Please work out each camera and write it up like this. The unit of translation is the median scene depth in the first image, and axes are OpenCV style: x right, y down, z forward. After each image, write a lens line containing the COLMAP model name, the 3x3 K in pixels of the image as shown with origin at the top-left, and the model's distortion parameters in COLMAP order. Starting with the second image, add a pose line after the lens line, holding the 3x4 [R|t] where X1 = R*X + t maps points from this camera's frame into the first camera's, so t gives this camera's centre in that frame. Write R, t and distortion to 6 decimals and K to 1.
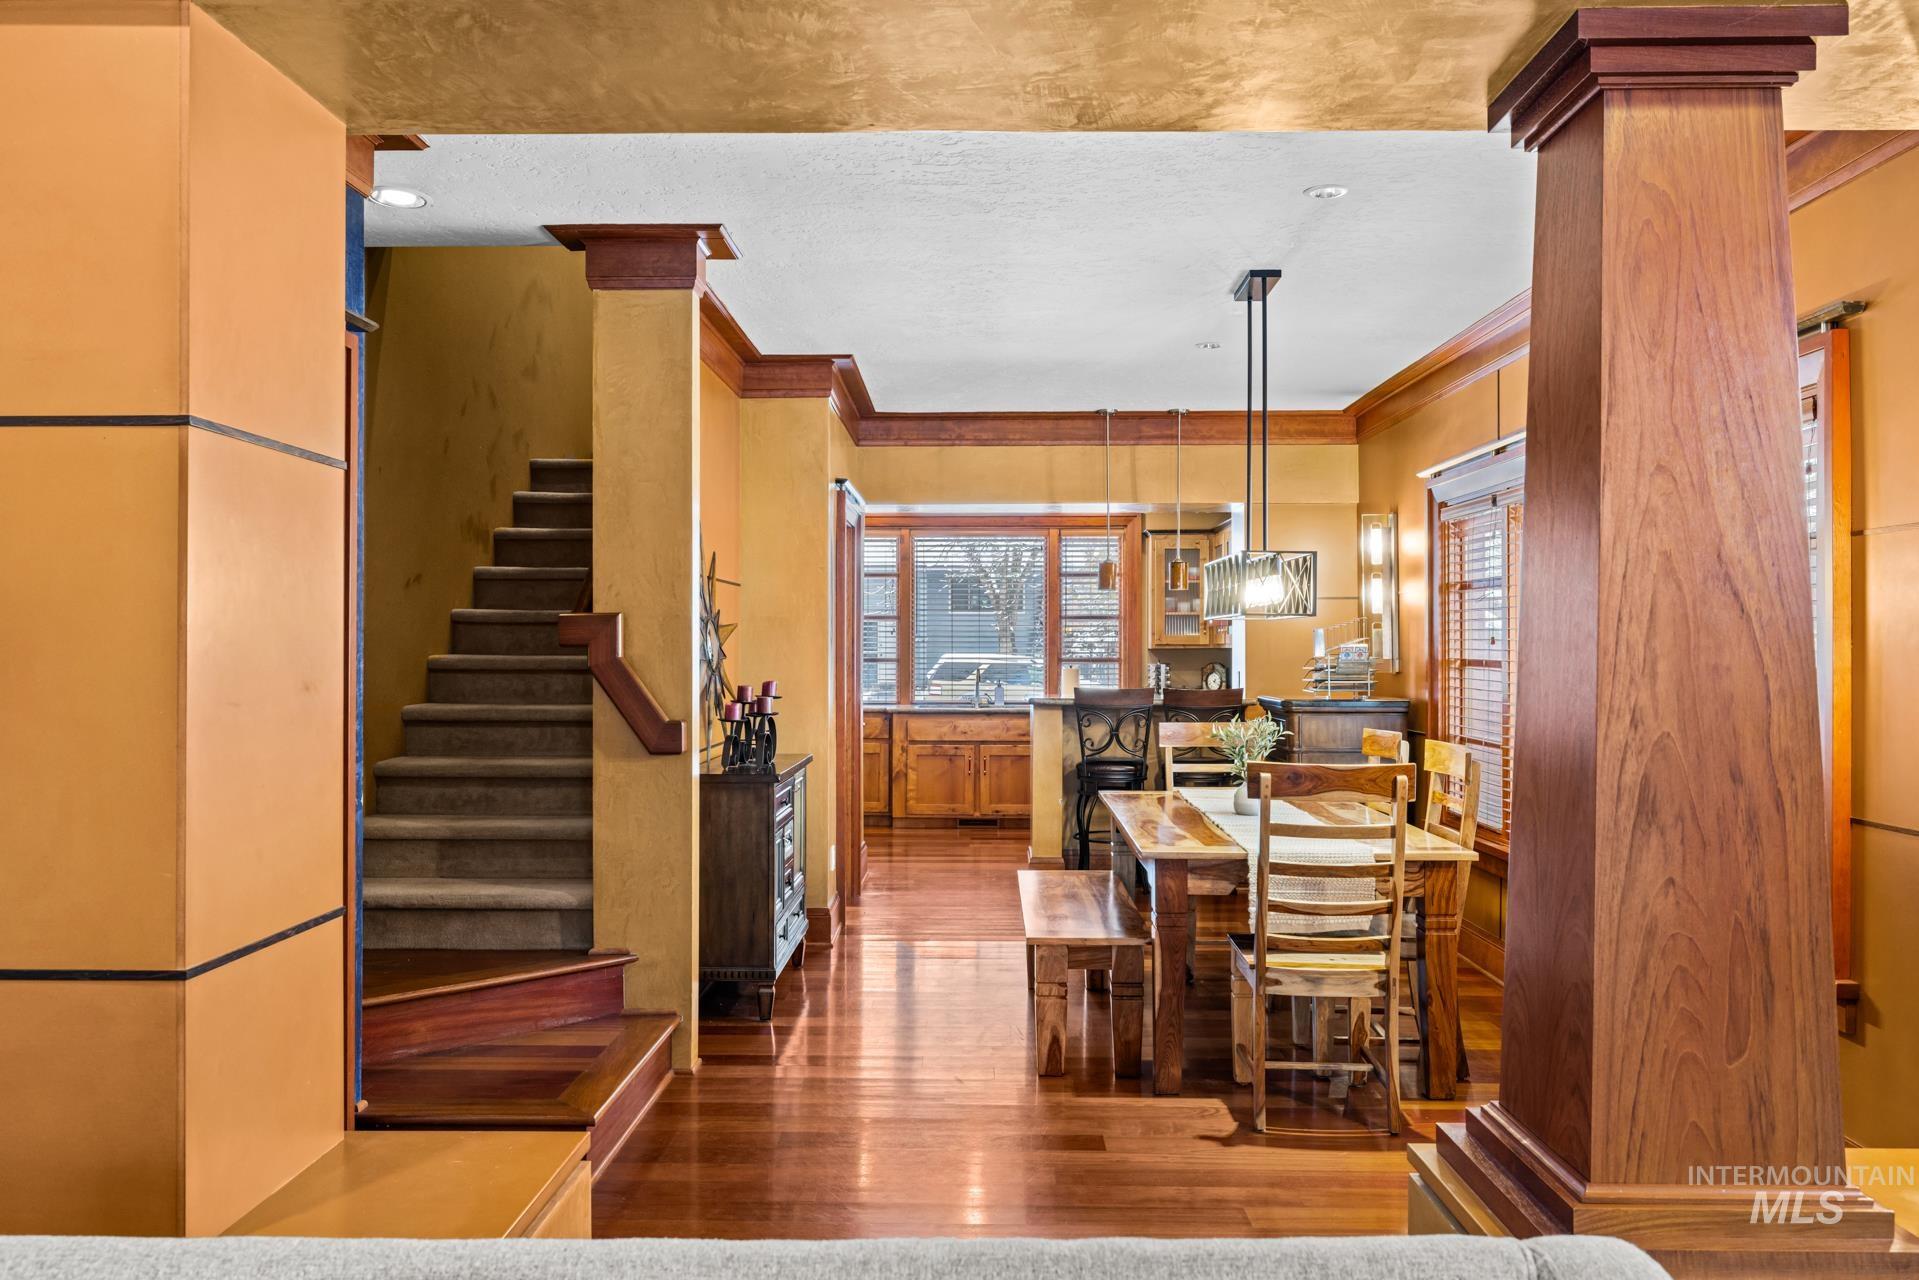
lens RADIAL K [[1421.8, 0, 951.6], [0, 1421.8, 639.9], [0, 0, 1]] dist [-0.004594, -0.002921]
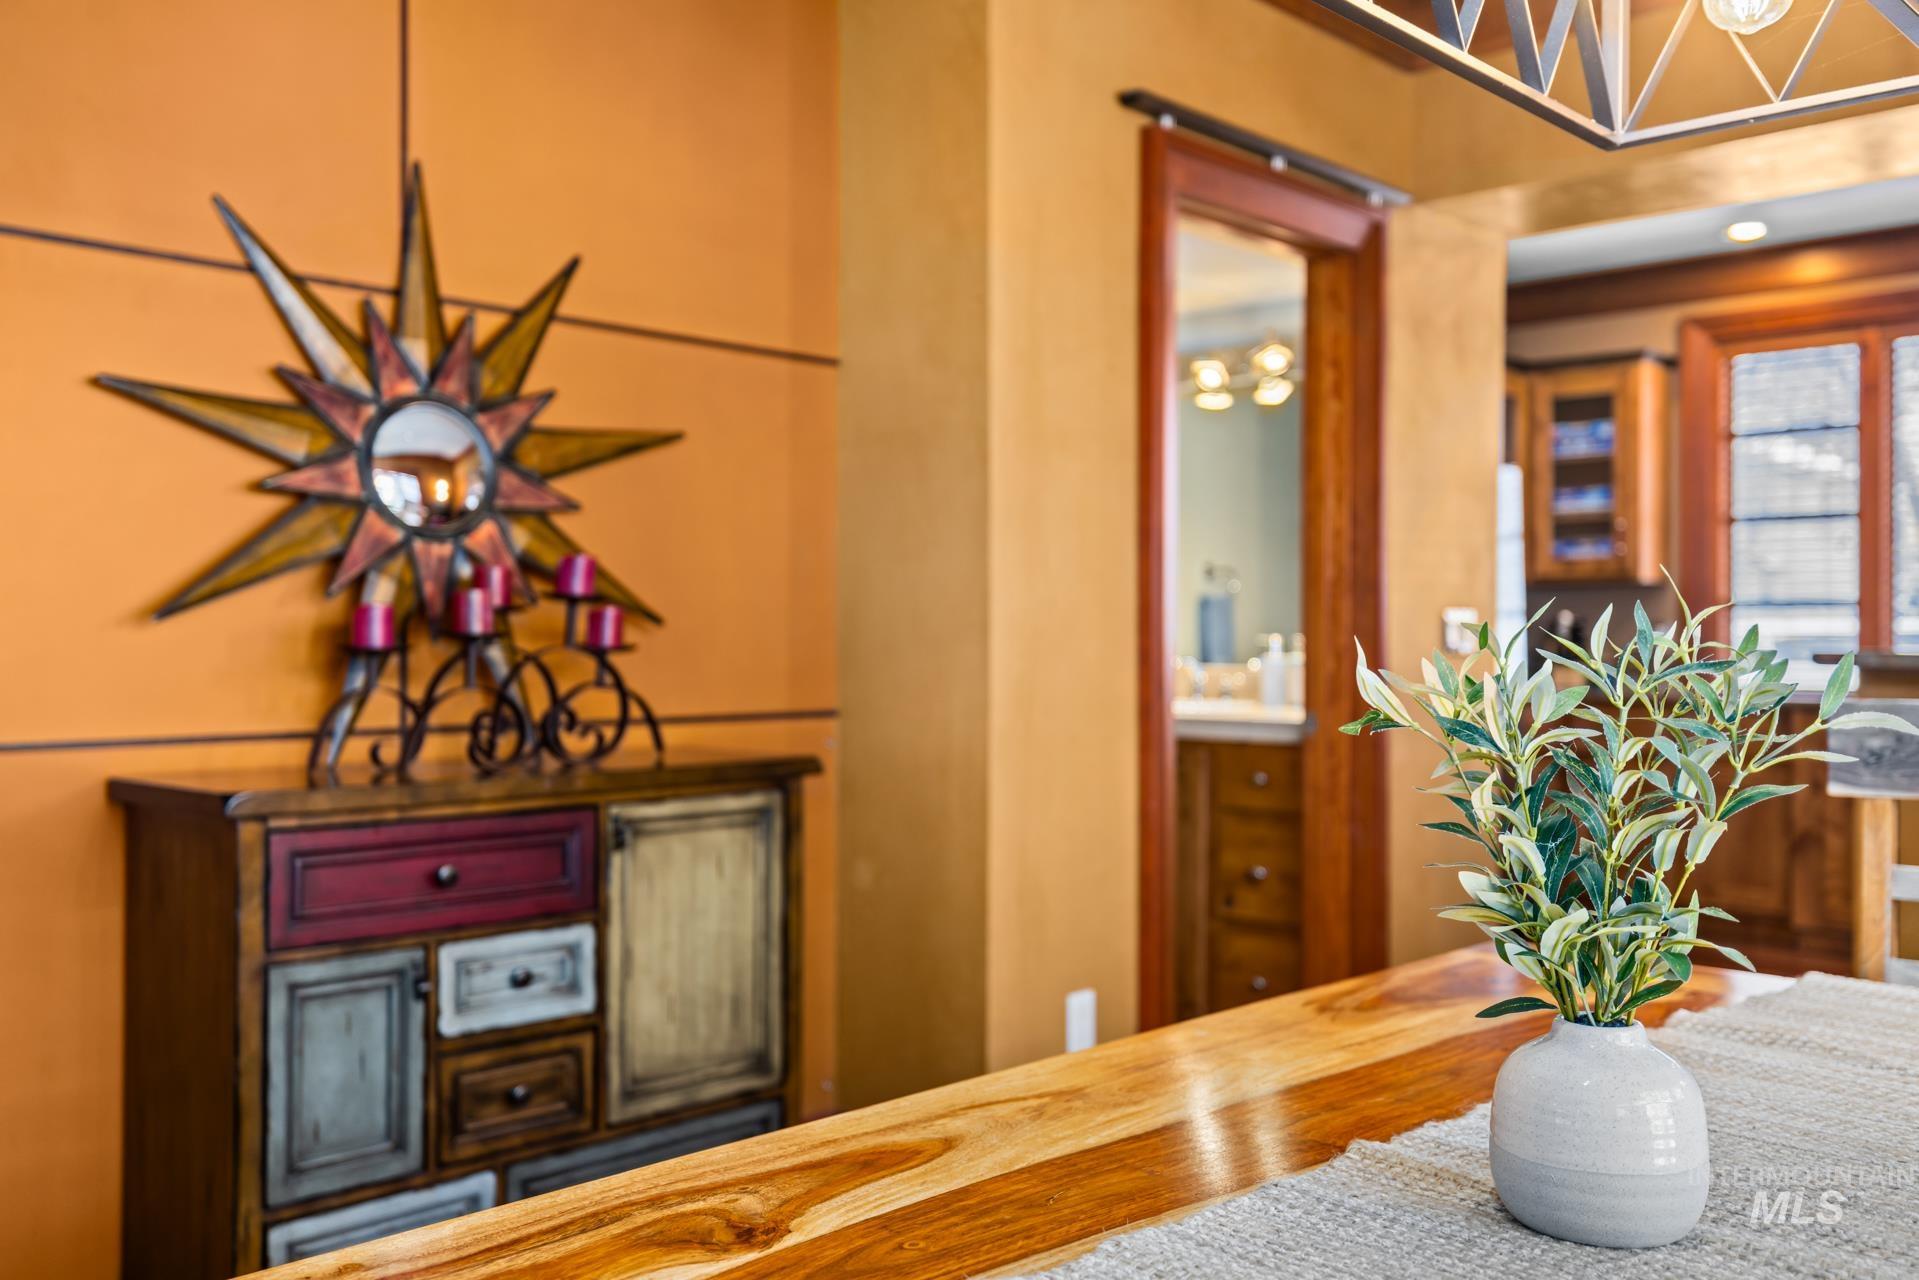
lens RADIAL K [[1690.5, 0, 971.7], [0, 1690.5, 648.8], [0, 0, 1]] dist [0.014869, 0.000719]
pose [[0.743688, 0.000149, -0.668526, 0.219916], [0.005932, 0.999959, 0.006823, 0.043561], [0.668500, -0.009040, 0.743657, 0.607310]]
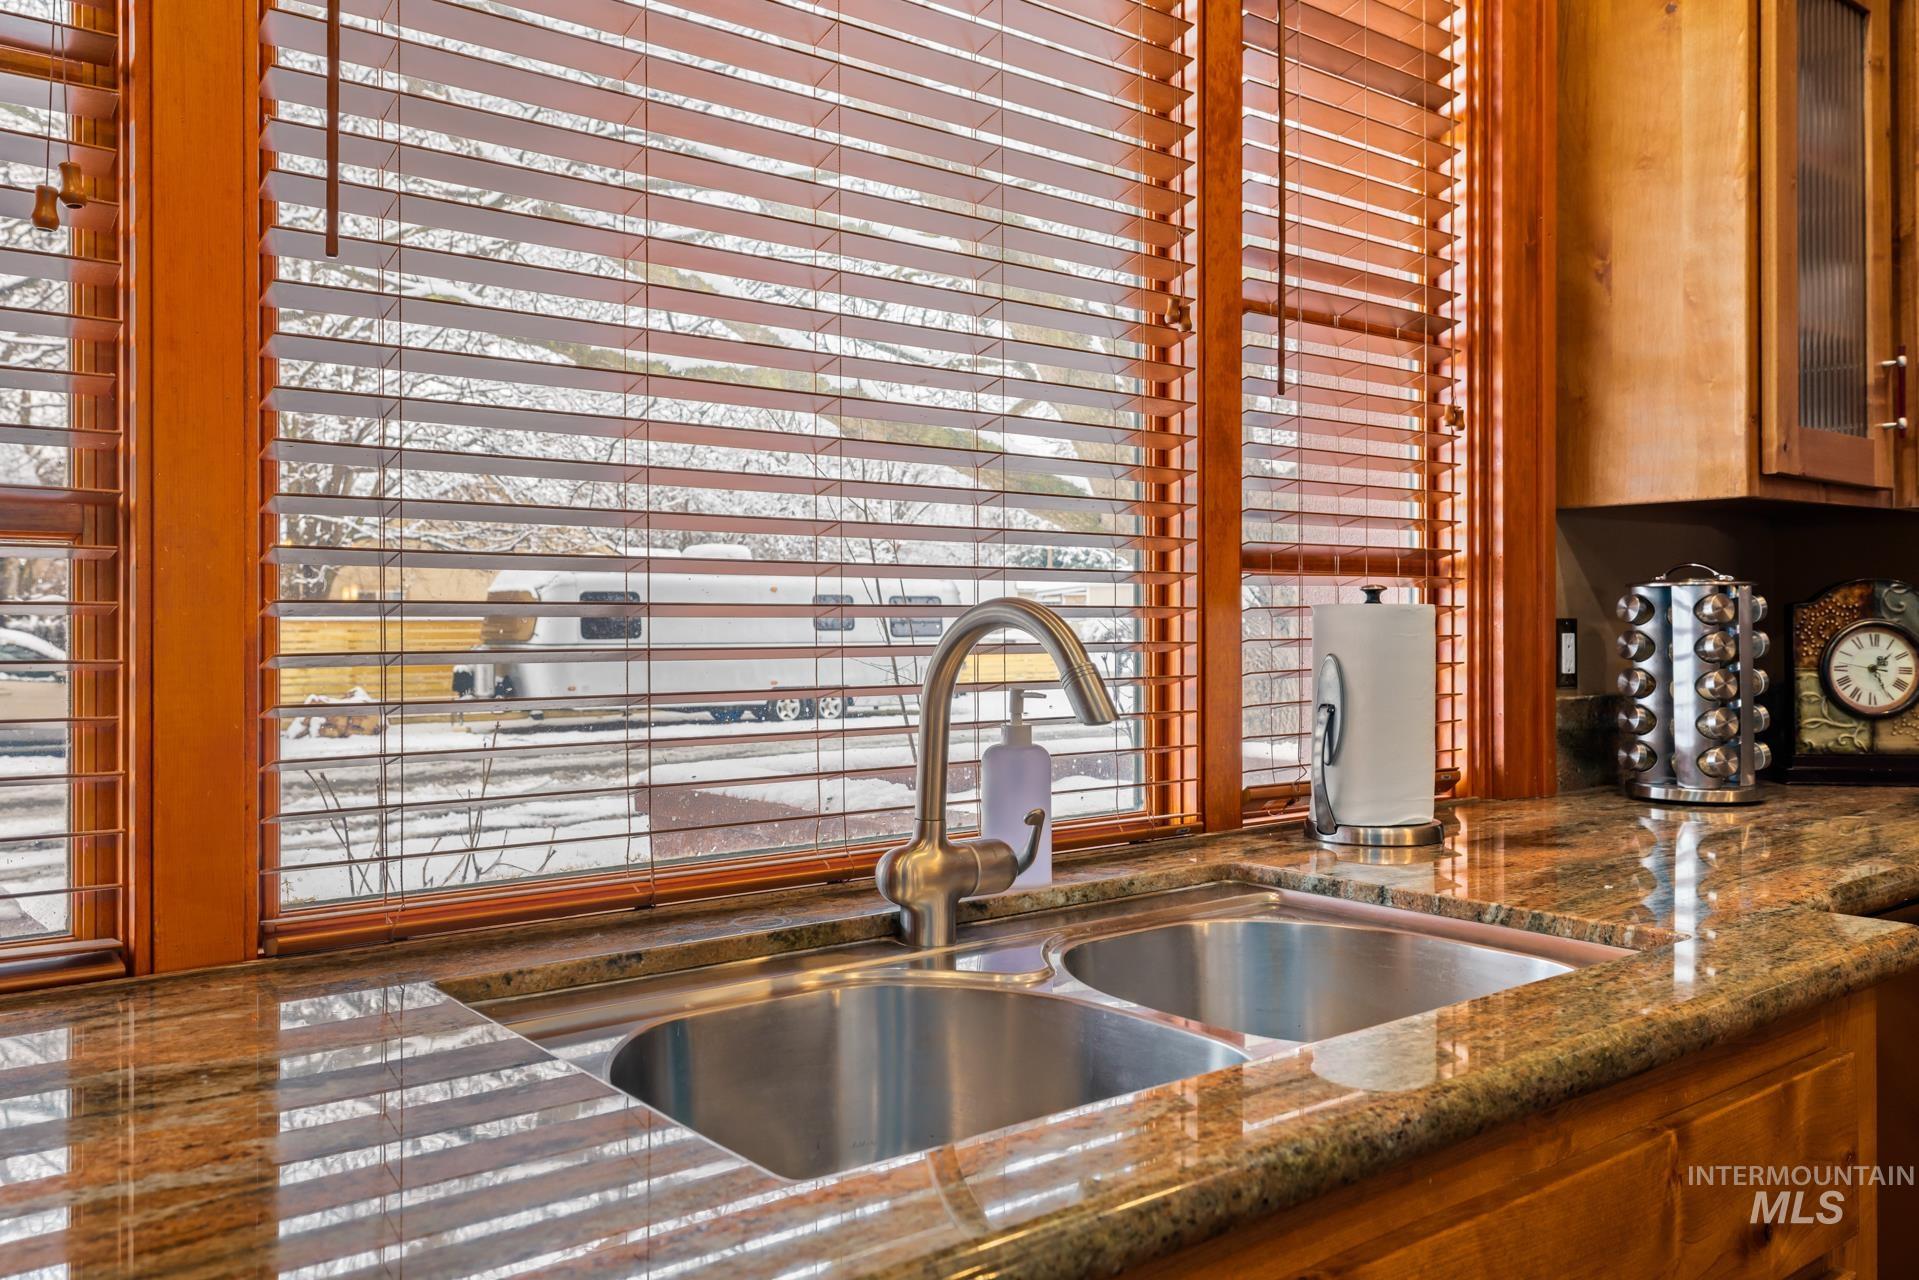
lens RADIAL K [[1484.4, 0, 945.8], [0, 1484.4, 615.8], [0, 0, 1]] dist [0.003582, 0.000642]
pose [[0.769298, -0.000604, 0.638890, -0.100452], [-0.002233, 0.999991, 0.003634, 0.034589], [-0.638886, -0.004223, 0.769290, 1.513131]]
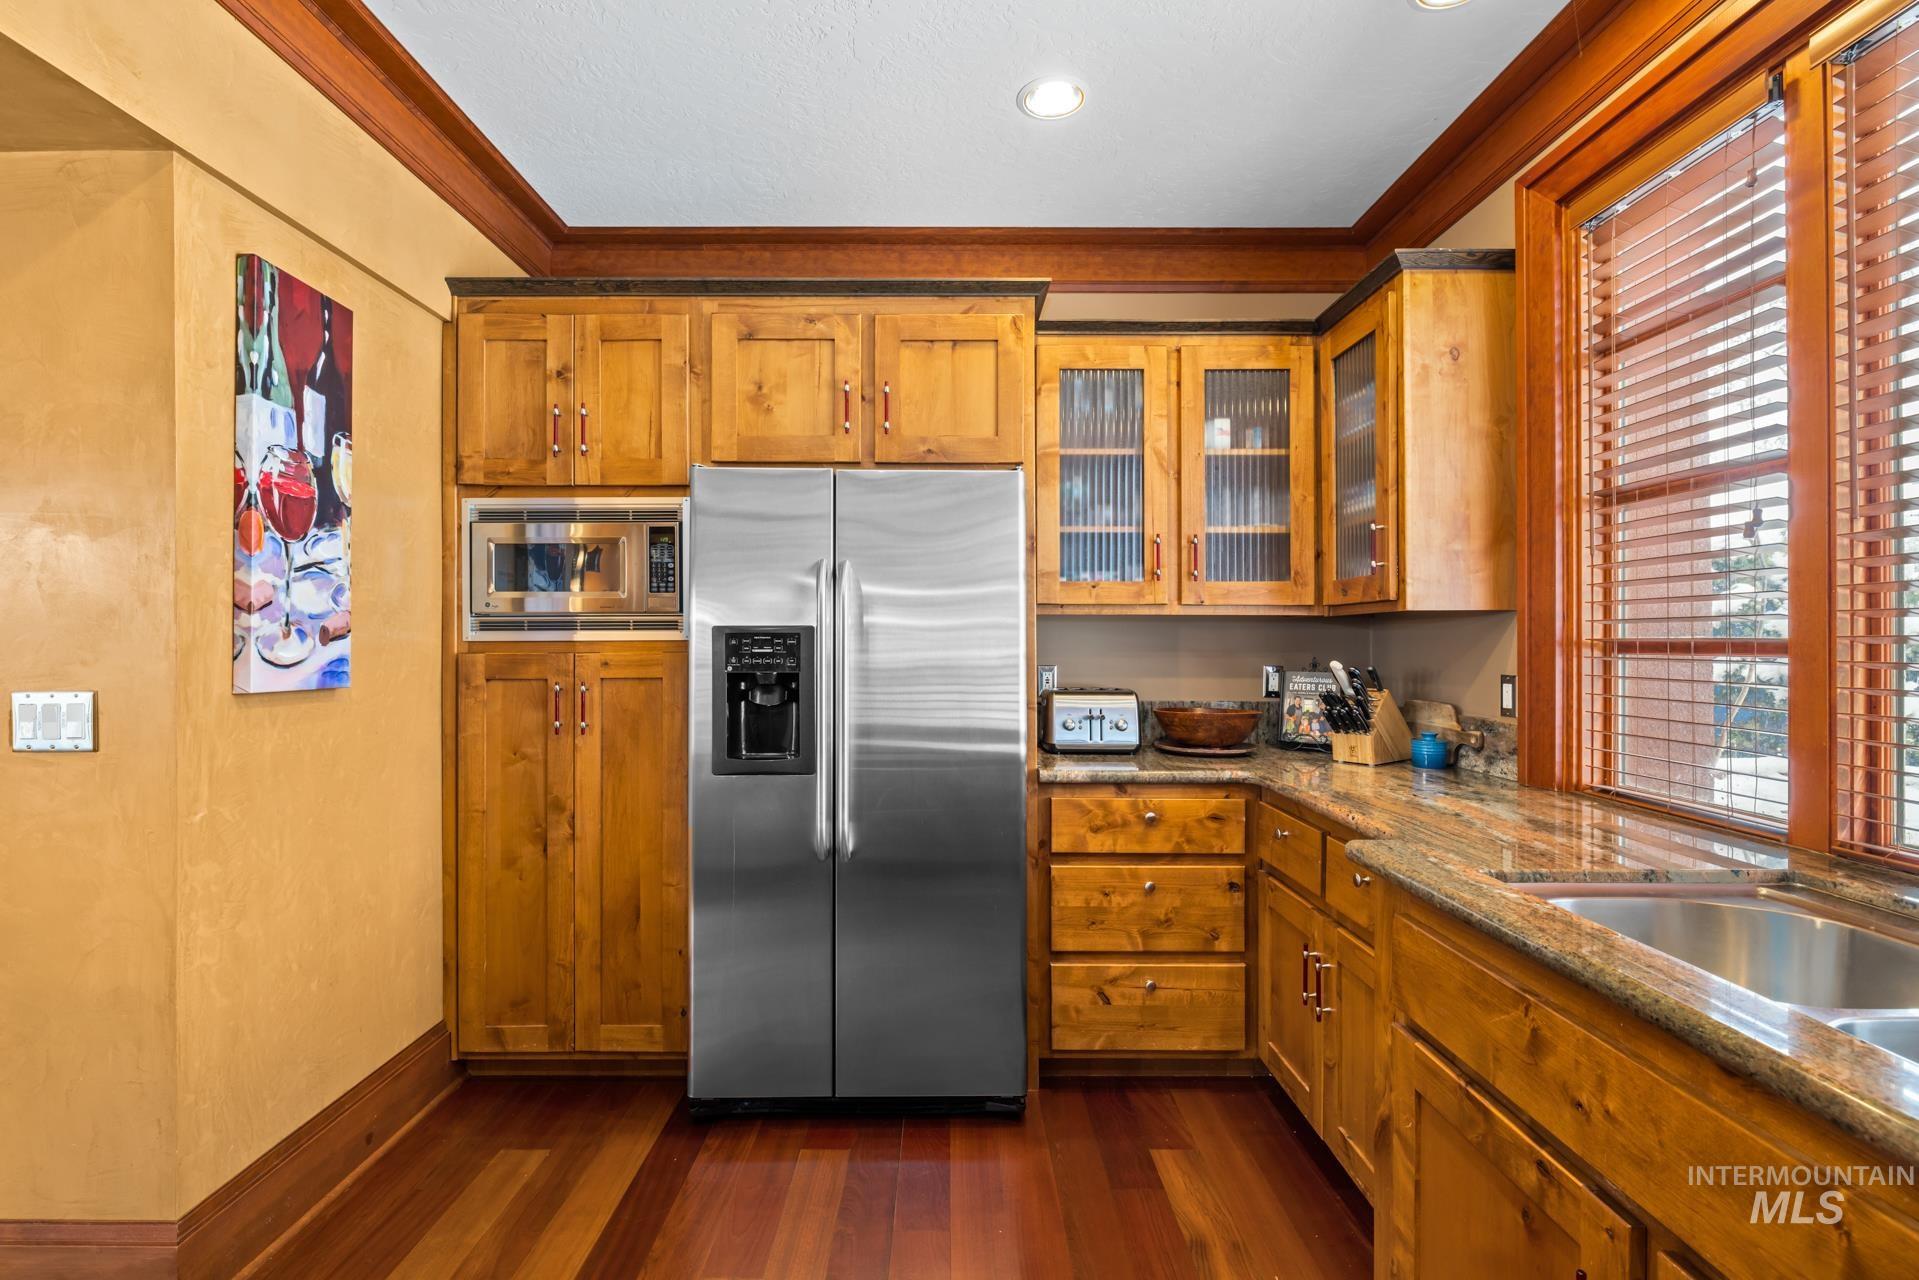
lens RADIAL K [[853.3, 0, 939.1], [0, 853.3, 638.6], [0, 0, 1]] dist [-0.008848, 0.002394]
pose [[0.025020, -0.004944, -0.999675, 0.161630], [0.009252, 0.999946, -0.004714, 0.021308], [0.999644, -0.009131, 0.025064, 1.472637]]
